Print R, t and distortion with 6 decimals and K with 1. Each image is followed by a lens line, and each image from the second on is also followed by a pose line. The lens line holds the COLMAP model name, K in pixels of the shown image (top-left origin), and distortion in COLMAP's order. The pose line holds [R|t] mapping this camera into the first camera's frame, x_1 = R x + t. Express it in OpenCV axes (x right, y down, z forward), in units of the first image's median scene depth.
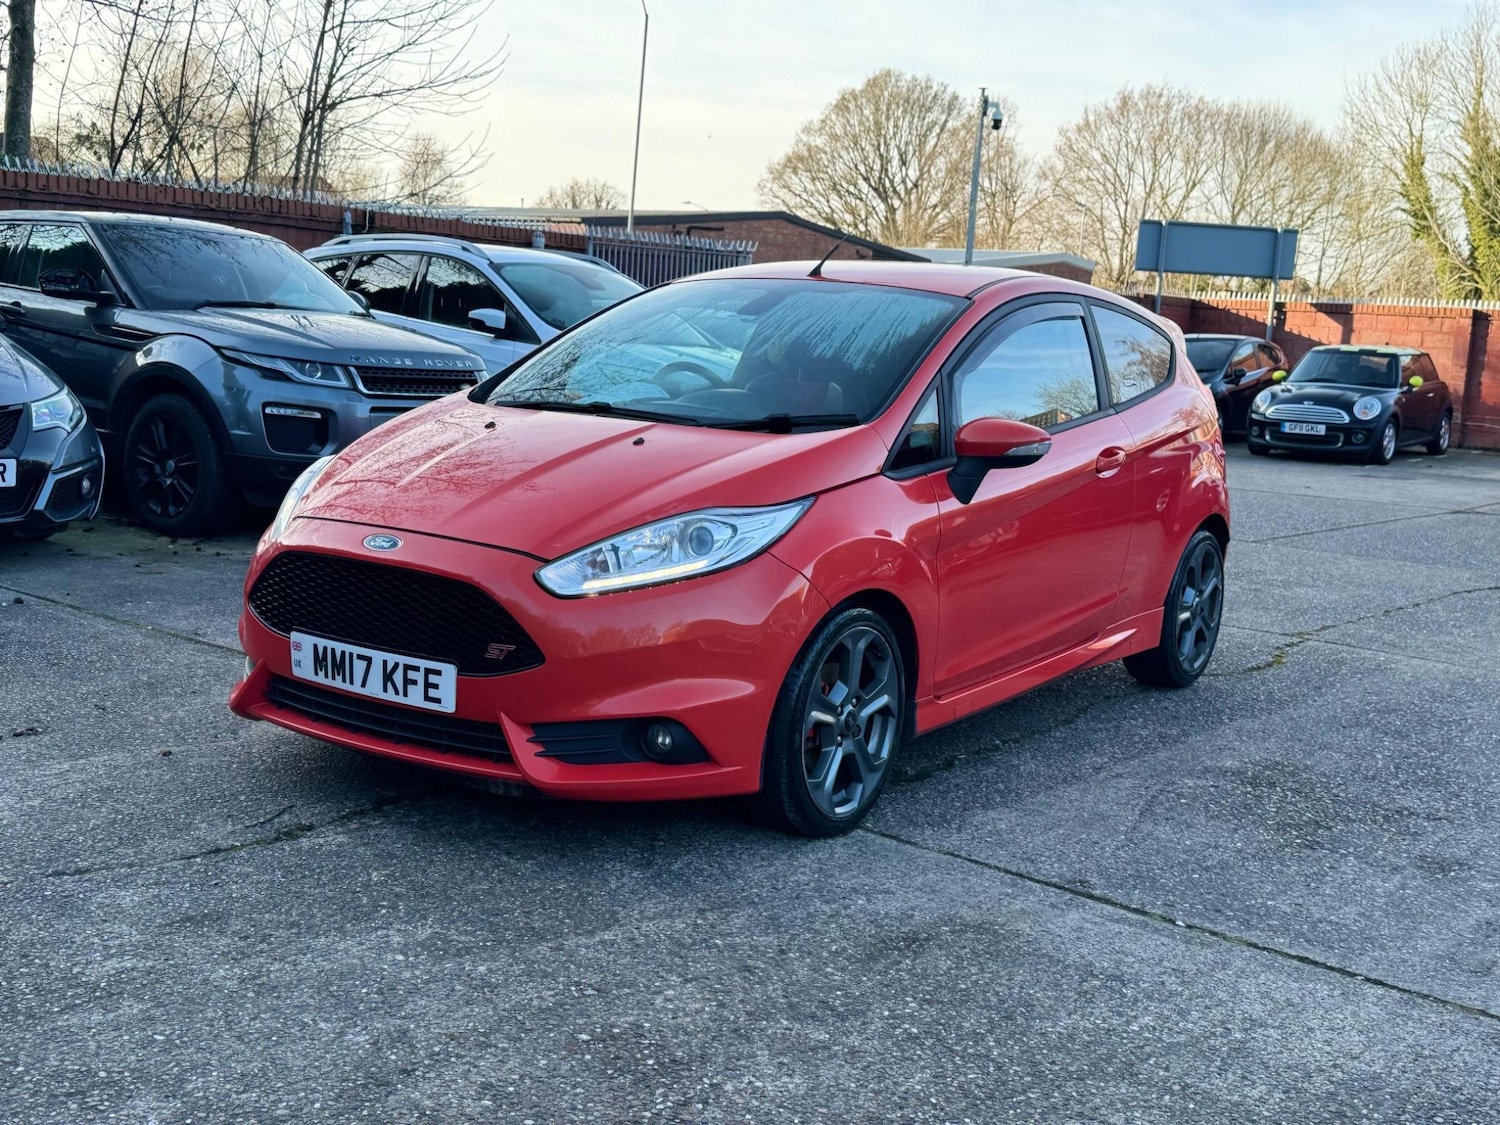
lens RADIAL K [[1721.4, 0, 750.0], [0, 1721.4, 562.5], [0, 0, 1]] dist [0.215431, -0.528240]
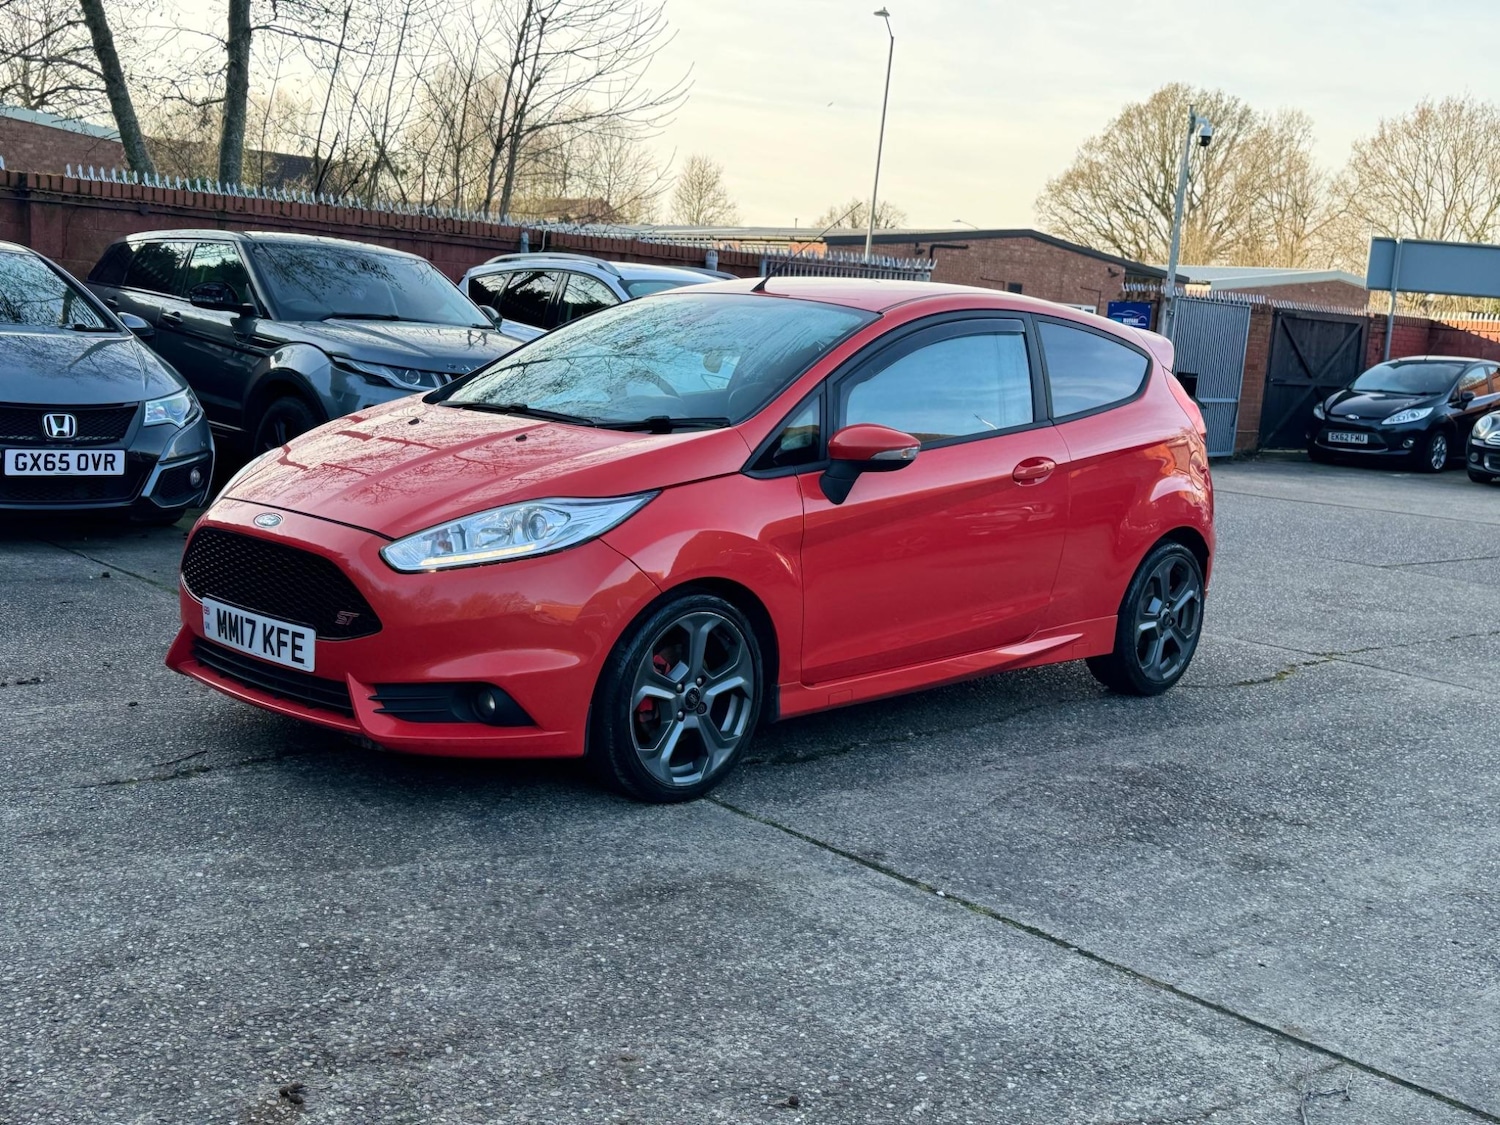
lens RADIAL K [[1721.4, 0, 750.0], [0, 1721.4, 562.5], [0, 0, 1]] dist [0.215431, -0.528240]
pose [[0.986142, 0.031685, -0.162848, 0.131354], [-0.033373, 0.999414, -0.007640, 0.006550], [0.162510, 0.012969, 0.986622, -0.033413]]
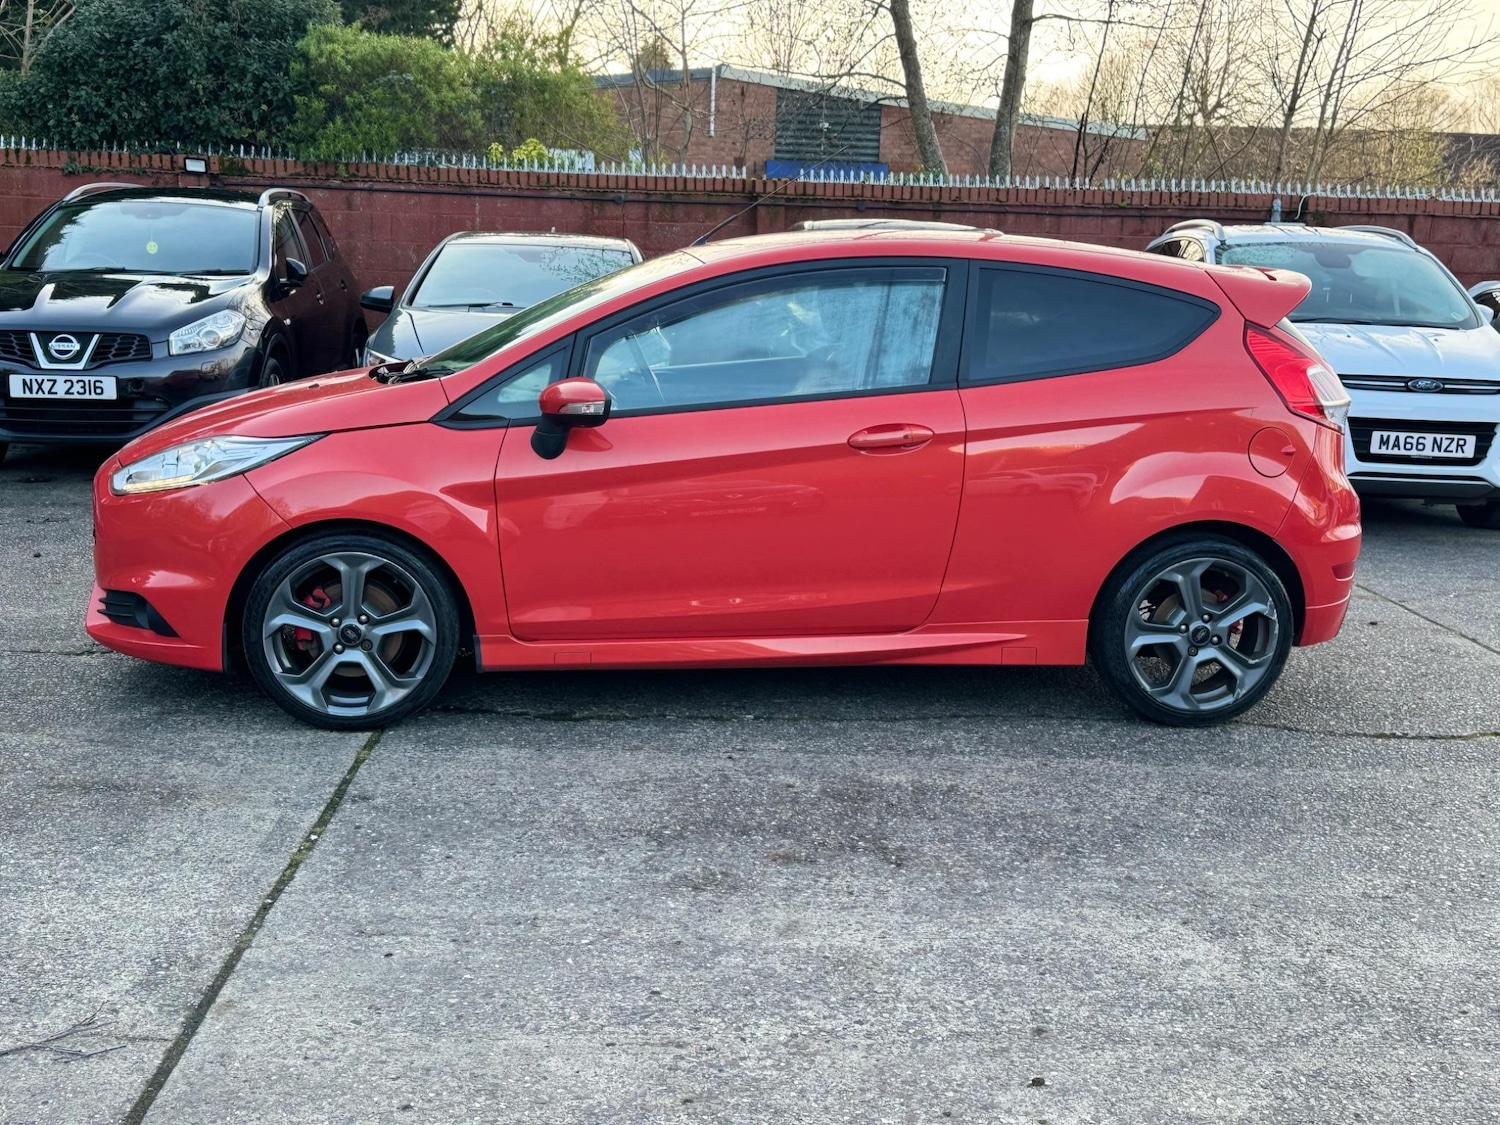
lens RADIAL K [[1721.4, 0, 750.0], [0, 1721.4, 562.5], [0, 0, 1]] dist [0.215431, -0.528240]
pose [[0.649409, 0.099789, -0.753864, 0.535379], [-0.102100, 0.993818, 0.043598, -0.015833], [0.753554, 0.048656, 0.655583, 0.216382]]
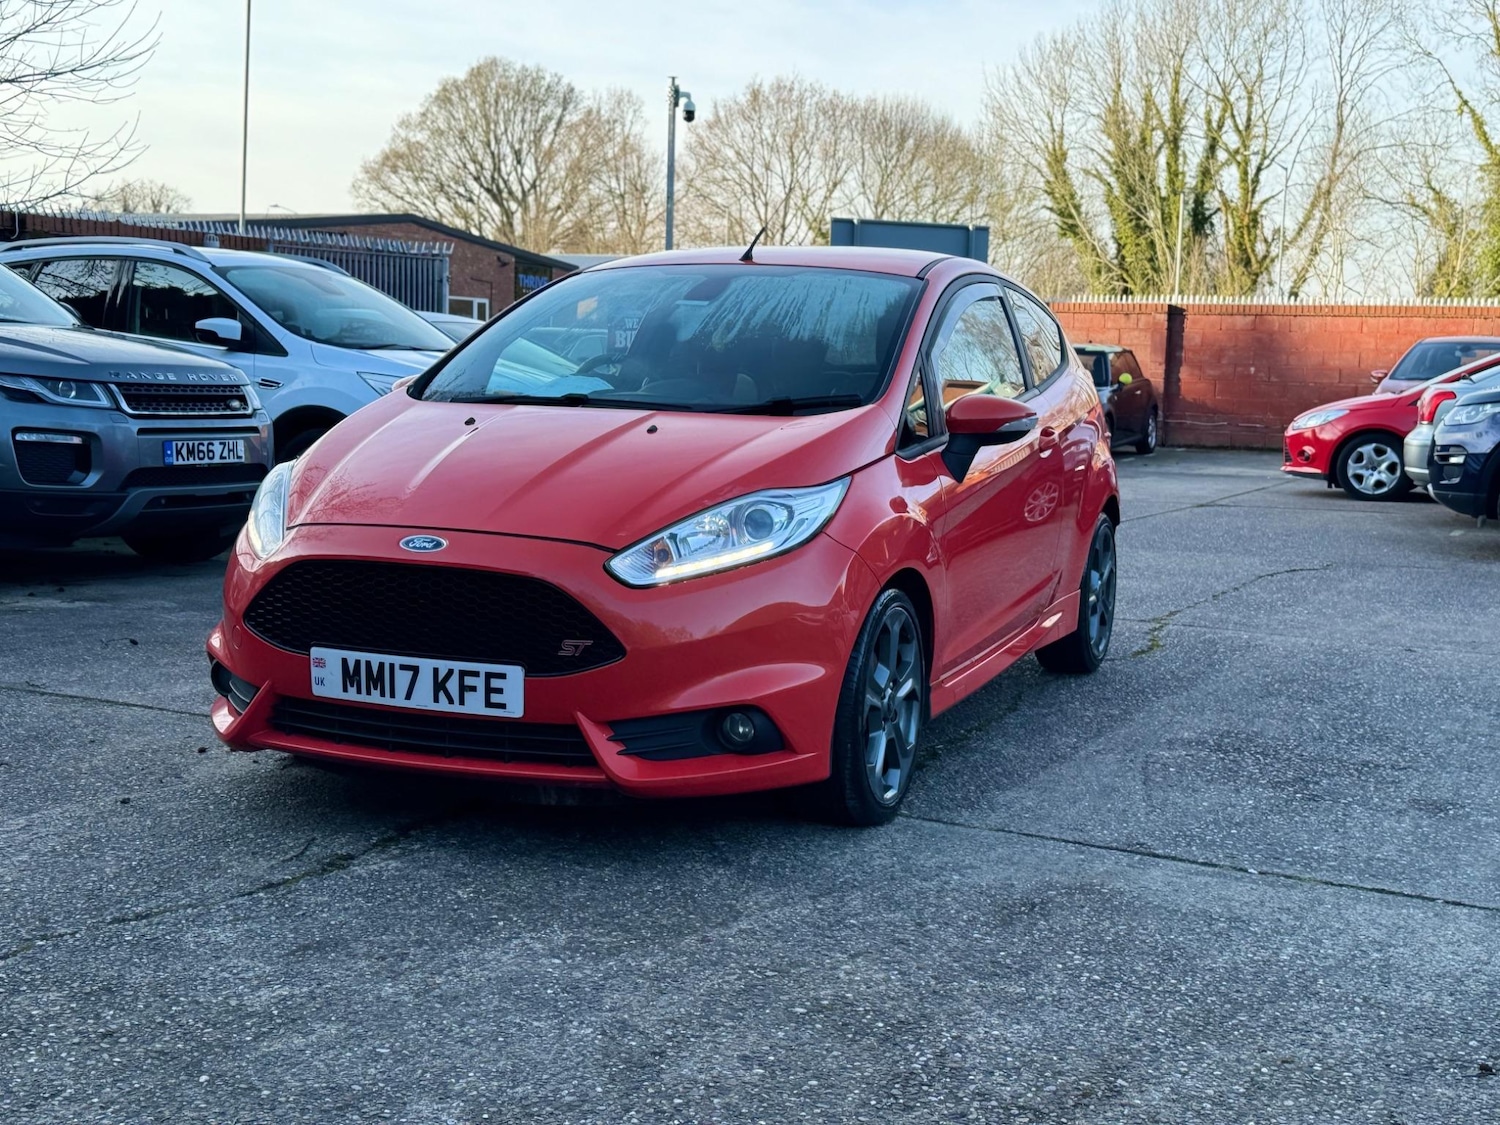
lens RADIAL K [[1936.5, 0, 762.9], [0, 1936.5, 558.8], [0, 0, 1]] dist [0.182364, -0.334286]
pose [[0.976218, -0.053487, 0.210089, -0.117040], [0.058805, 0.998086, -0.019143, 0.012780], [-0.208663, 0.031042, 0.977495, -0.029949]]
